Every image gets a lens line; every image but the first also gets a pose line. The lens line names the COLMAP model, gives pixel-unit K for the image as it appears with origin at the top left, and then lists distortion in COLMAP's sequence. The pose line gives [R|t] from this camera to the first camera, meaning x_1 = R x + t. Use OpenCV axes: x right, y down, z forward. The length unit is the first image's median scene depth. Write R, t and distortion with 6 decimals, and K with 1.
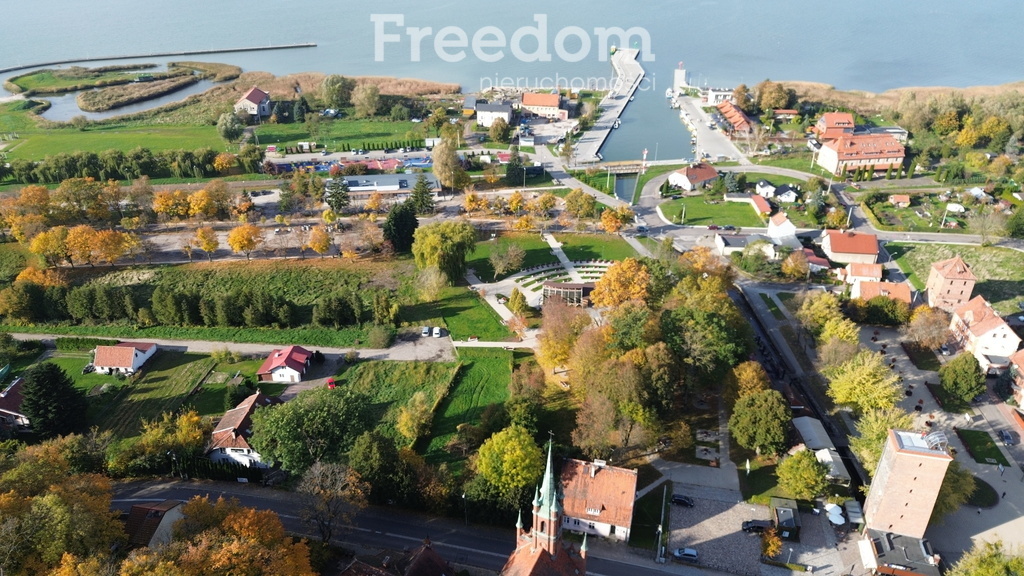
lens RADIAL K [[721.1, 0, 512.0], [0, 721.1, 288.0], [0, 0, 1]] dist [0.072258, -0.068892]
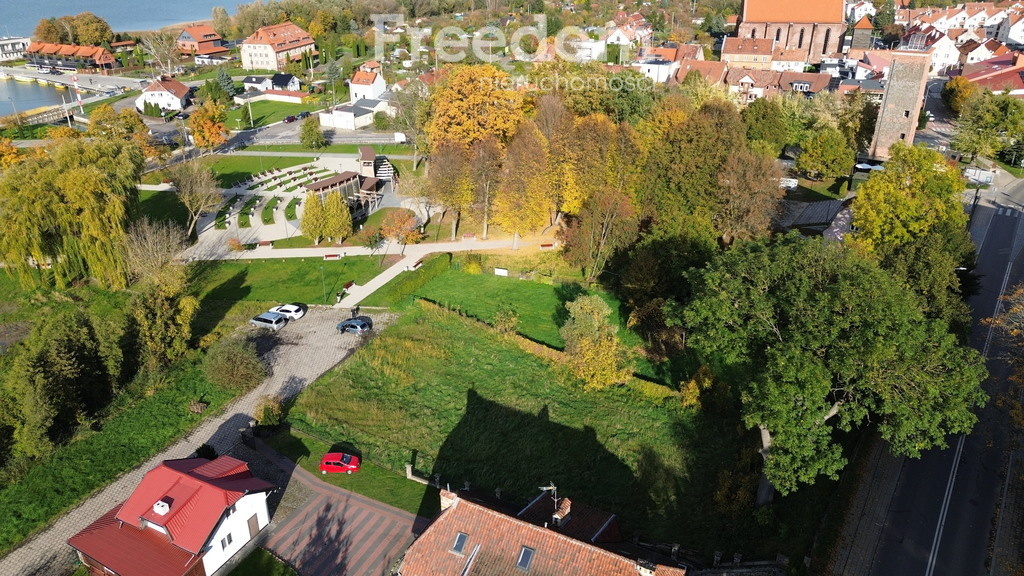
lens RADIAL K [[721.1, 0, 512.0], [0, 721.1, 288.0], [0, 0, 1]] dist [0.072258, -0.068892]
pose [[0.394547, -0.404012, 0.825292, -0.421839], [0.441409, 0.871070, 0.215398, 0.009173], [-0.805910, 0.279306, 0.522013, 0.608869]]
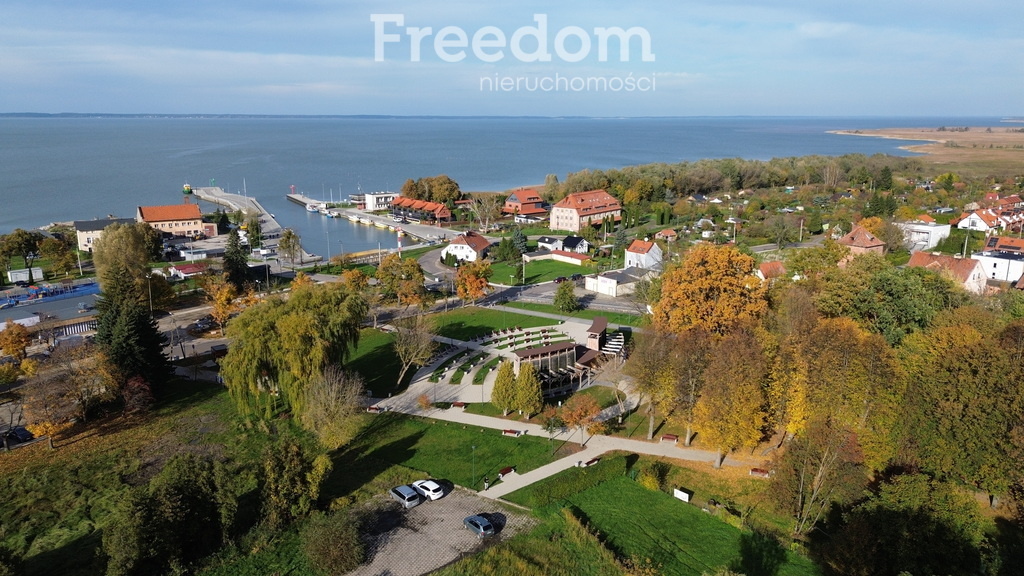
lens RADIAL K [[721.1, 0, 512.0], [0, 721.1, 288.0], [0, 0, 1]] dist [0.072258, -0.068892]
pose [[0.764500, -0.155090, 0.625689, -0.312637], [0.311087, 0.938885, -0.147380, 0.026325], [-0.564593, 0.307316, 0.766024, 0.579454]]
